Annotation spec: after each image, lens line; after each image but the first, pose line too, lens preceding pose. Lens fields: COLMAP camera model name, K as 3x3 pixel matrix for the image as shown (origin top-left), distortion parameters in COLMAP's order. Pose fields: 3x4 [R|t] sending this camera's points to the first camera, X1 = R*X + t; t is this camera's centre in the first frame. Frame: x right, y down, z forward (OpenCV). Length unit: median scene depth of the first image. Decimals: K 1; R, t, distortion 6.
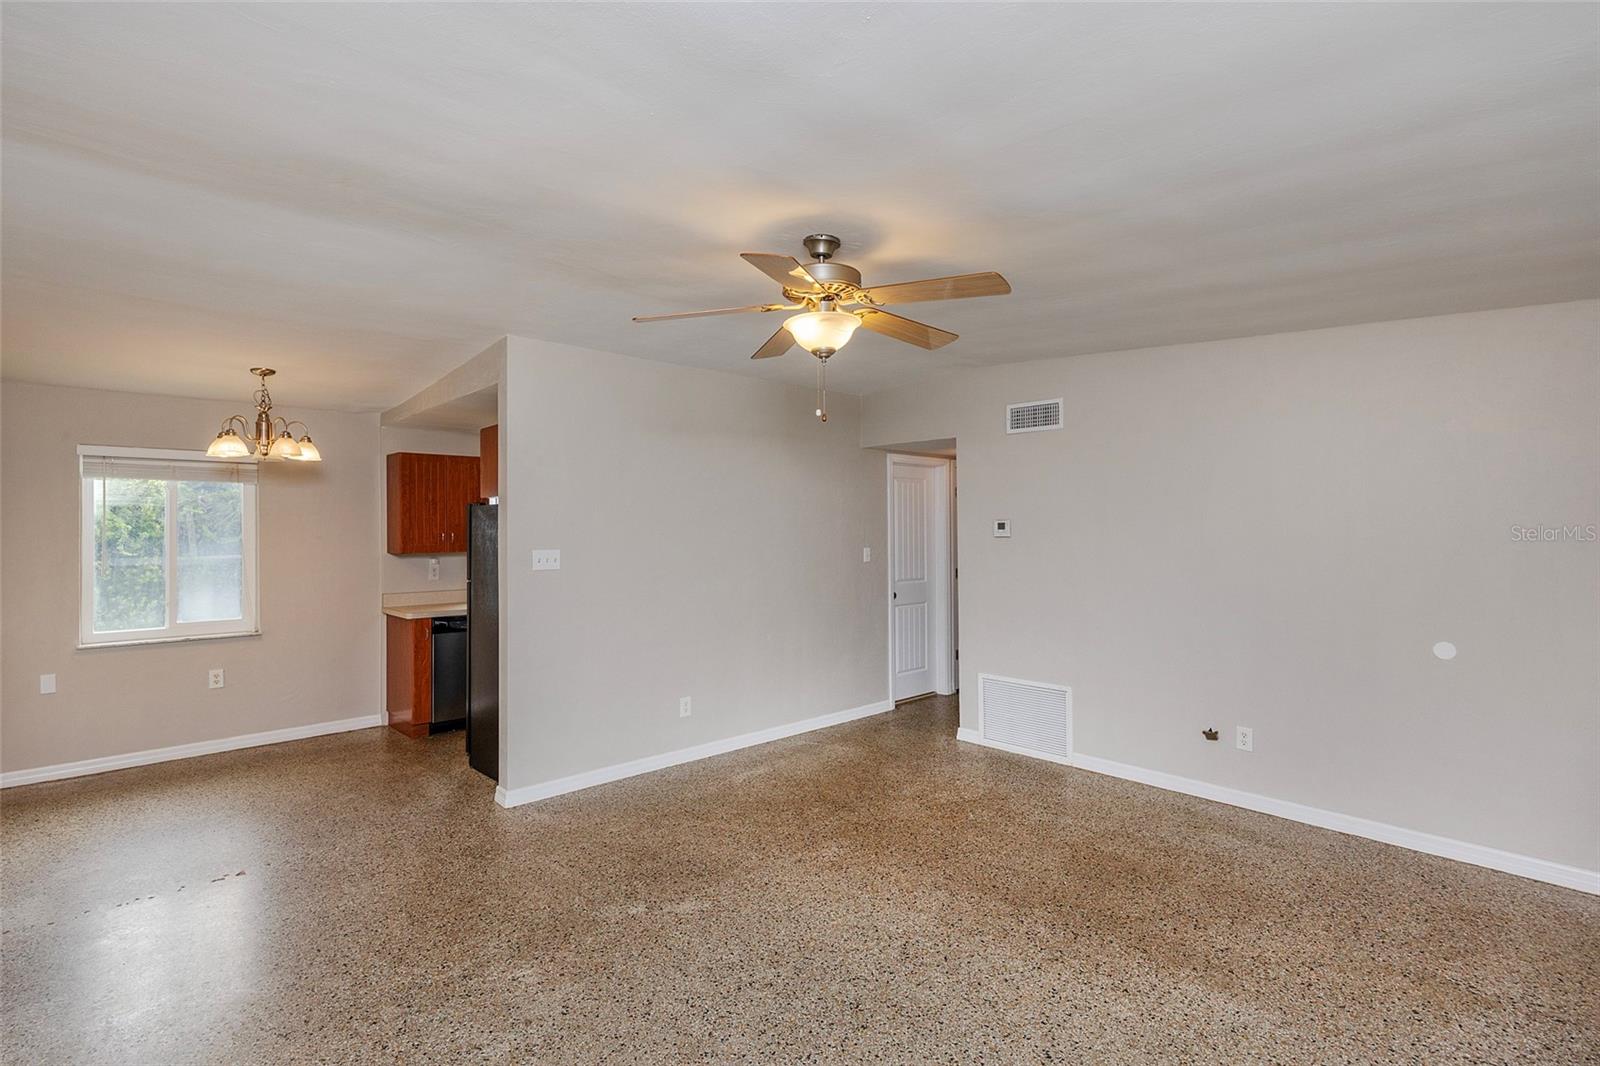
lens RADIAL K [[759.5, 0, 794.7], [0, 759.5, 527.5], [0, 0, 1]] dist [0.002007, 0.000621]
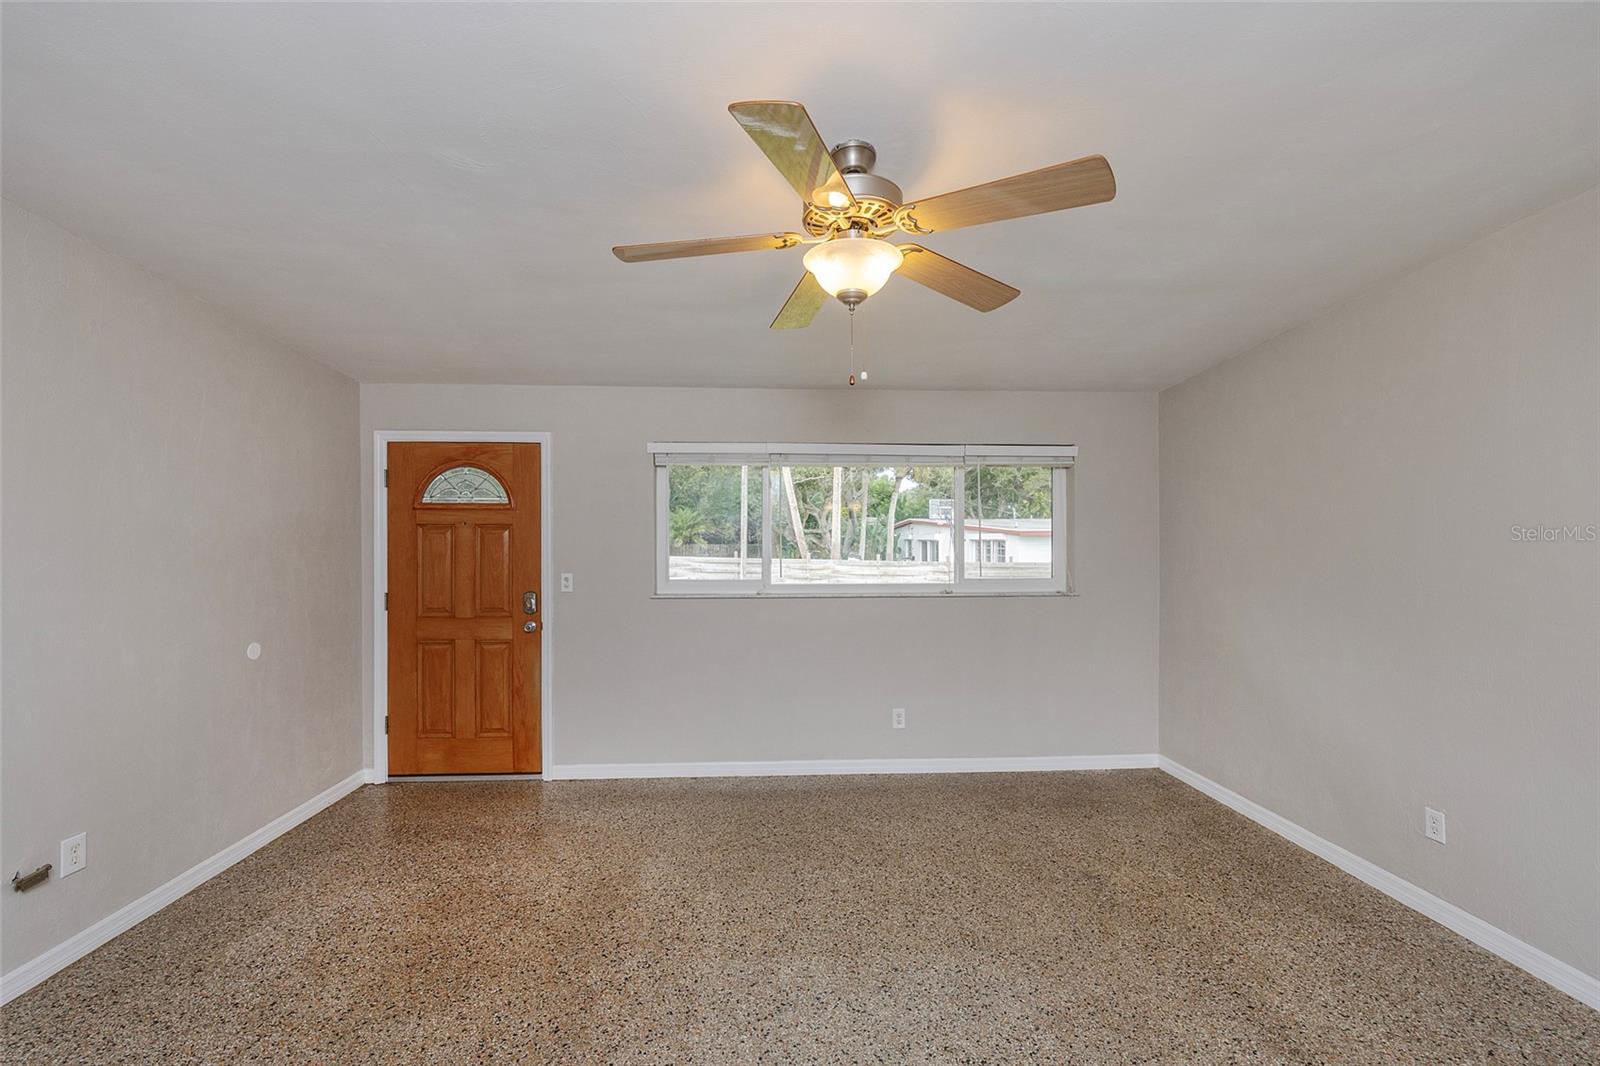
lens RADIAL K [[650.5, 0, 786.6], [0, 650.5, 549.8], [0, 0, 1]] dist [-0.002681, 0.000307]
pose [[-0.766227, -0.001758, 0.642568, -0.255354], [0.004325, 0.999959, 0.007893, 0.019923], [-0.642555, 0.008827, -0.766188, 1.170864]]
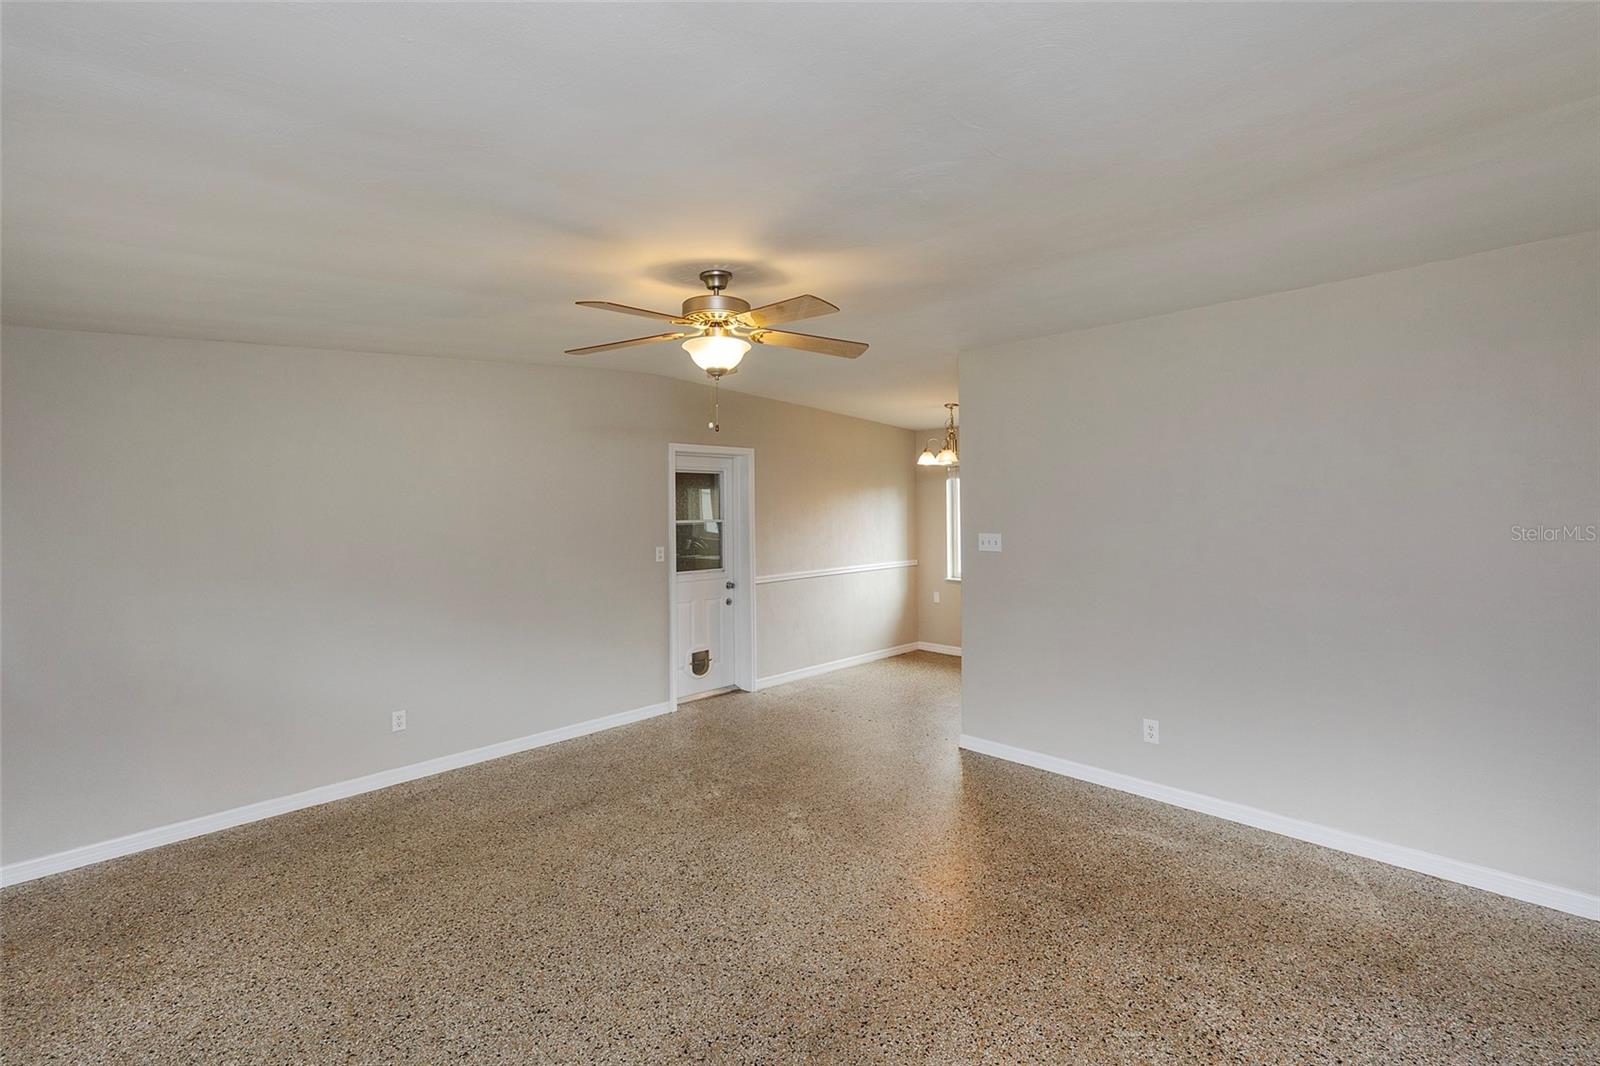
lens RADIAL K [[704.1, 0, 802.1], [0, 704.1, 503.7], [0, 0, 1]] dist [0.002861, 0.000285]
pose [[0.034496, 0.000009, -0.999405, 0.828082], [0.014520, 0.999894, 0.000510, -0.021954], [0.999299, -0.014529, 0.034493, 0.819373]]
